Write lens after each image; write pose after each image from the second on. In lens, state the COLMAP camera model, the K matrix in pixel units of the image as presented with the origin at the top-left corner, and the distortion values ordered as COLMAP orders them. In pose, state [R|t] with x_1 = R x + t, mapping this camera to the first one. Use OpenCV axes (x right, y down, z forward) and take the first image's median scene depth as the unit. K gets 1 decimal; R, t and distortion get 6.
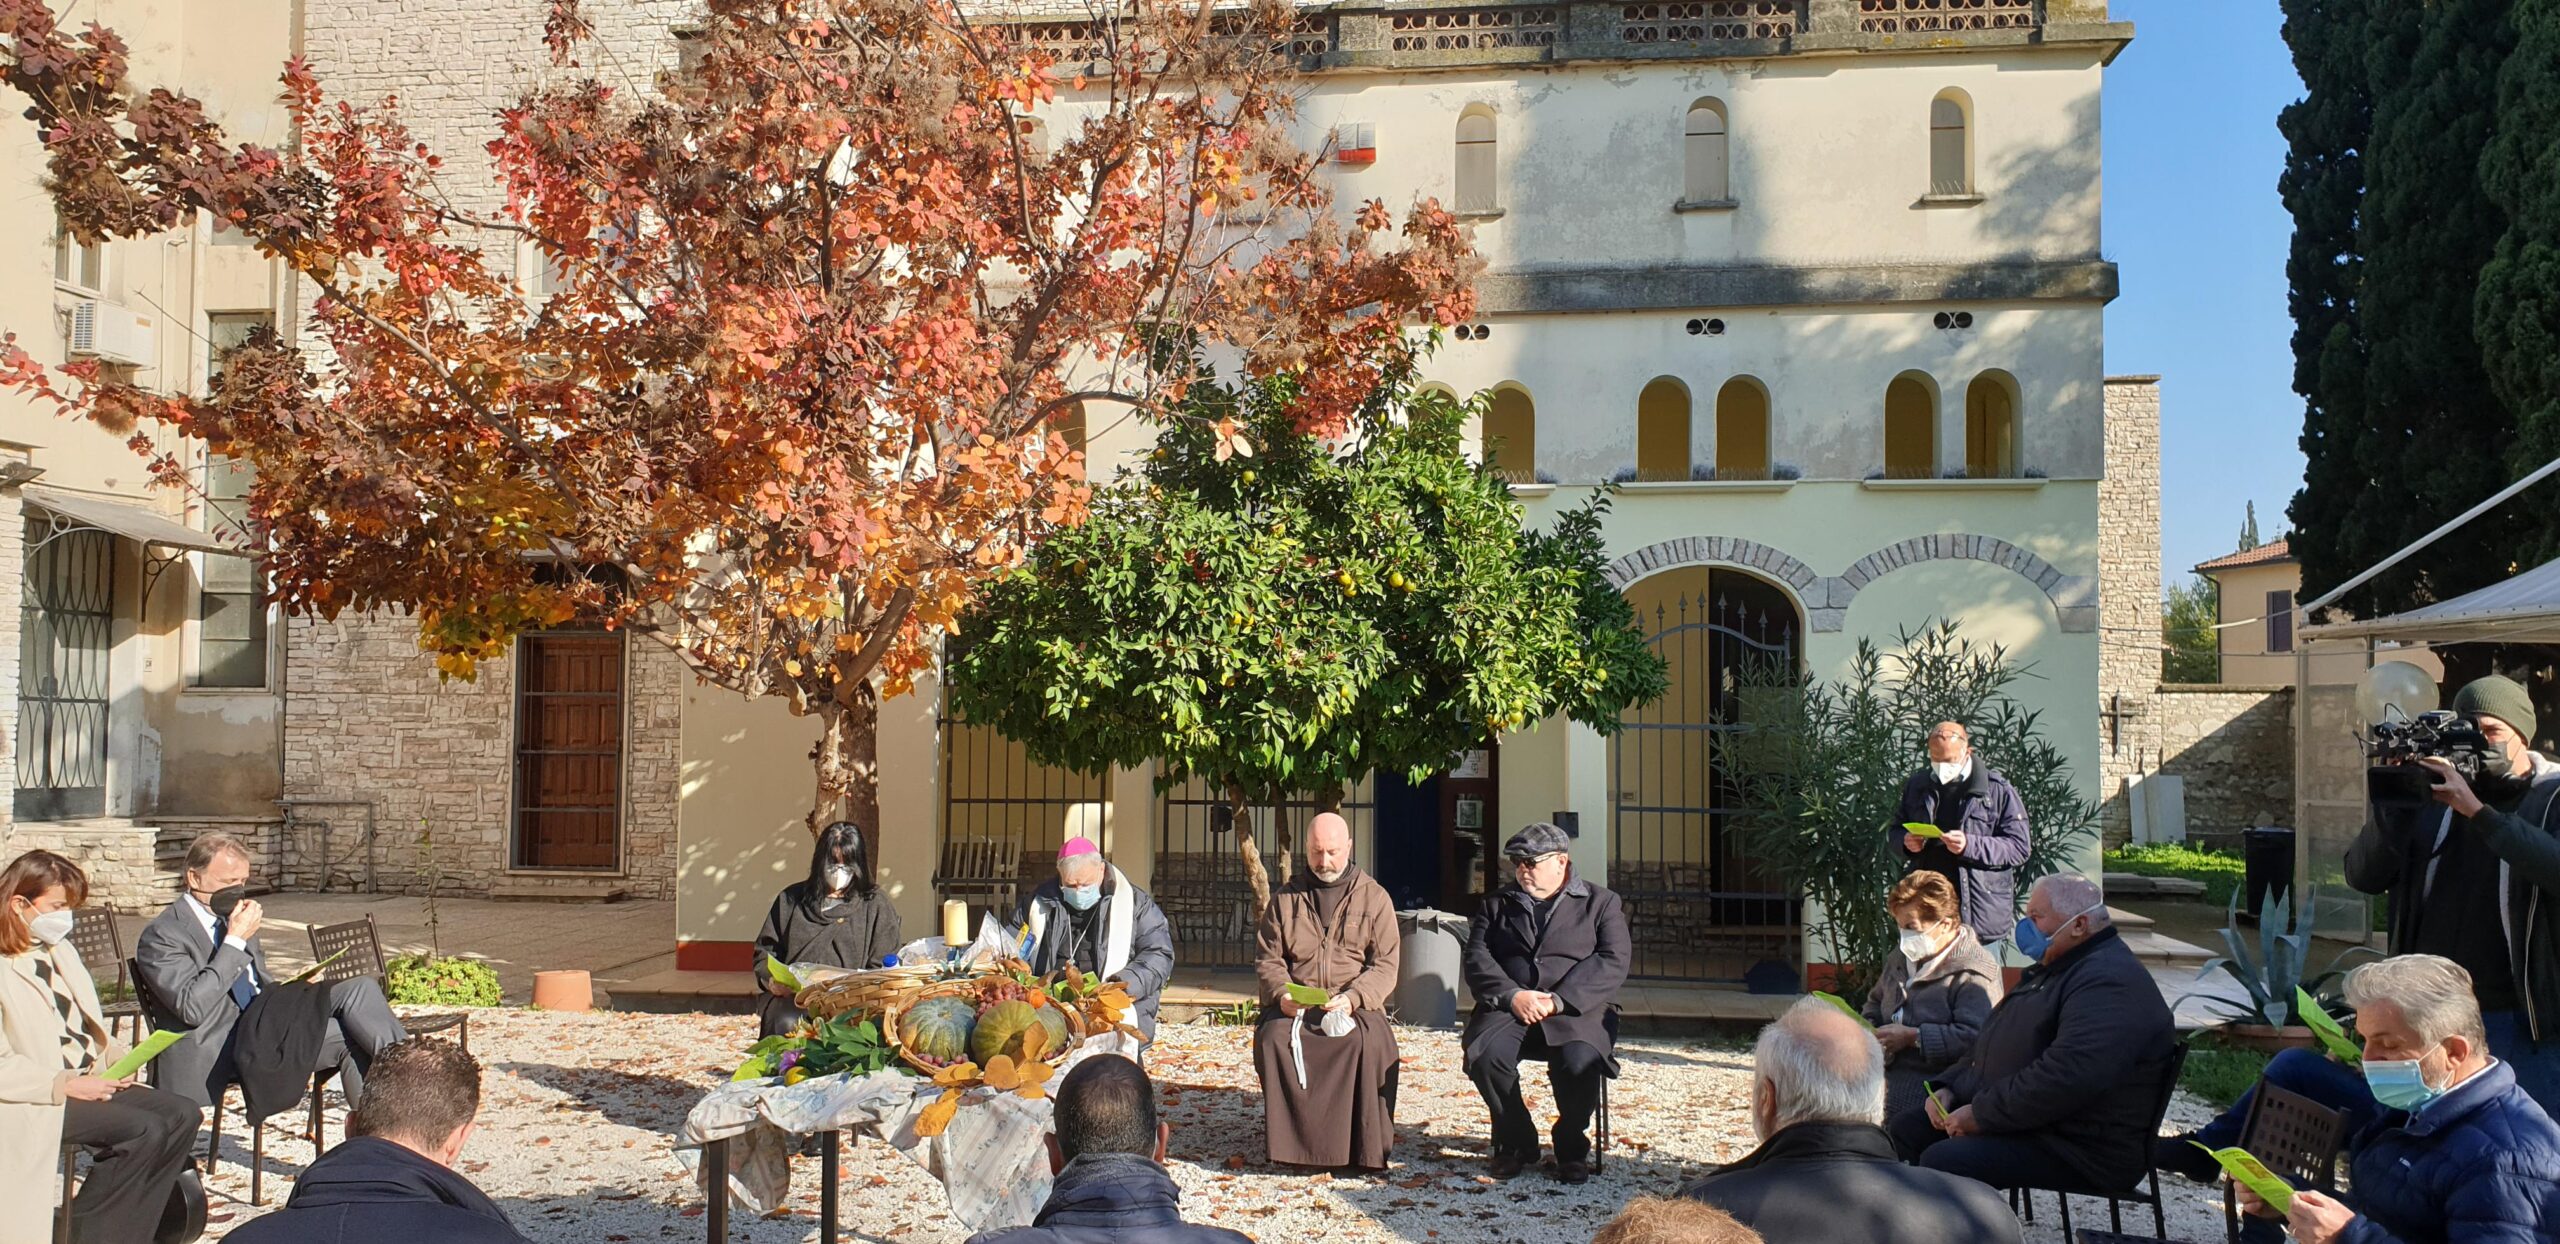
lens RADIAL K [[1944.6, 0, 1223.4], [0, 1944.6, 653.5], [0, 0, 1]] dist [0.205486, -0.291315]
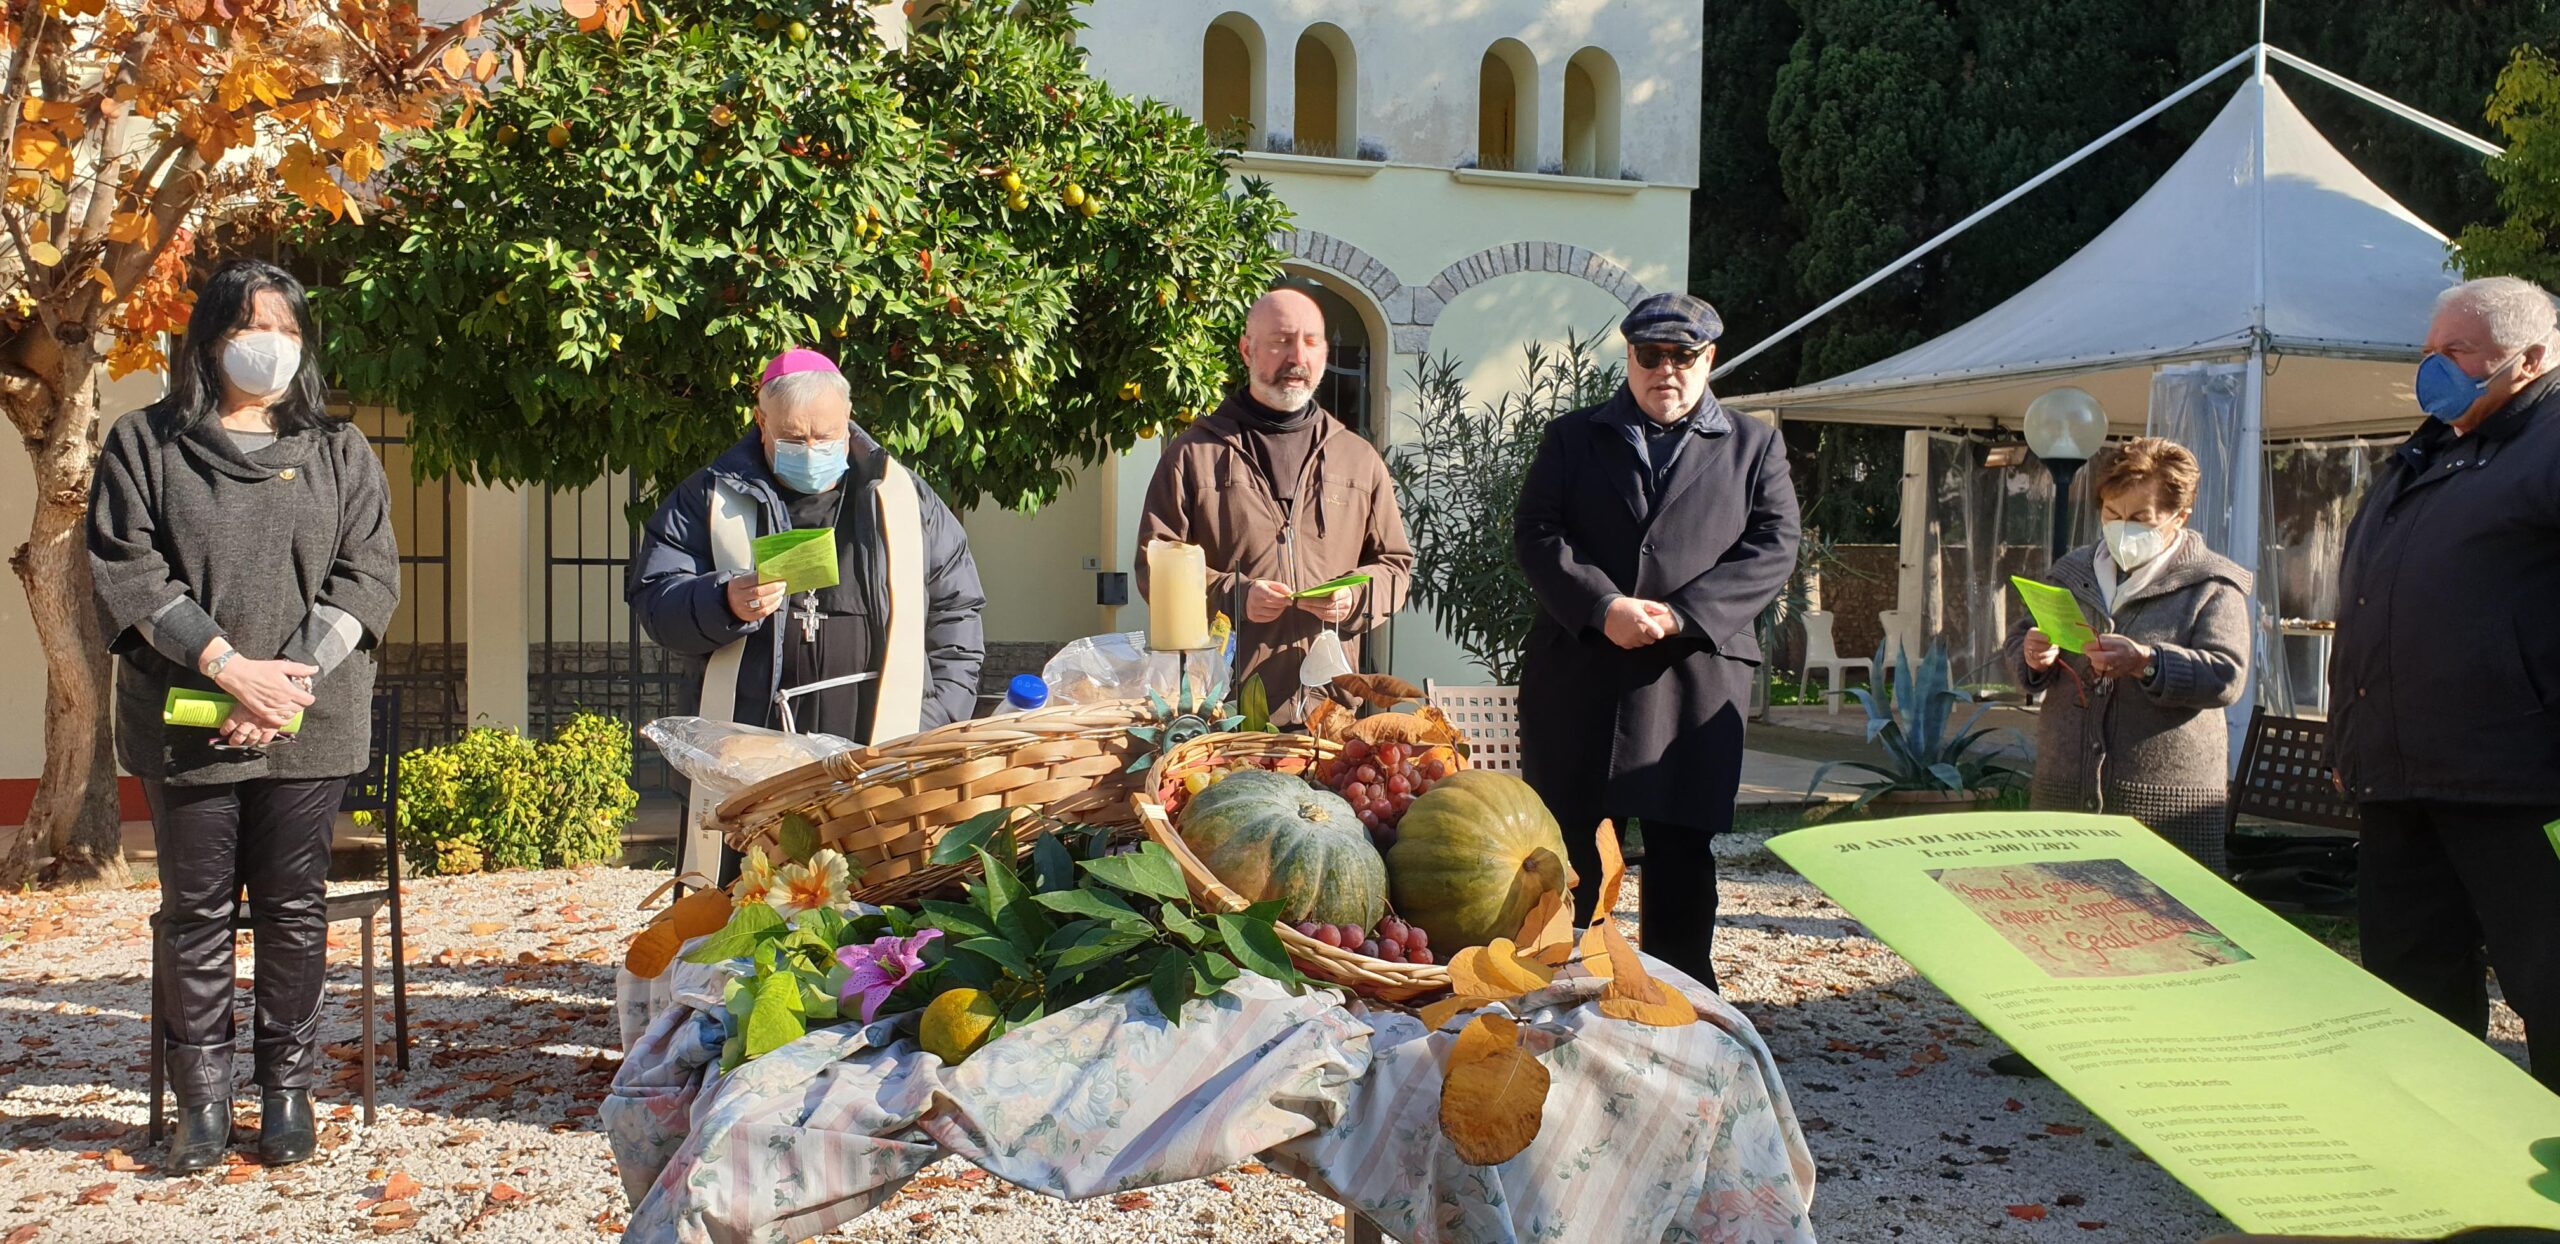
lens RADIAL K [[2002.0, 0, 1249.5], [0, 2002.0, 648.7], [0, 0, 1]] dist [0.039755, -0.023672]
pose [[0.902626, -0.017478, 0.430070, -0.121353], [-0.018038, 0.996761, 0.078366, 0.049176], [-0.430047, -0.078493, 0.899388, 0.267136]]
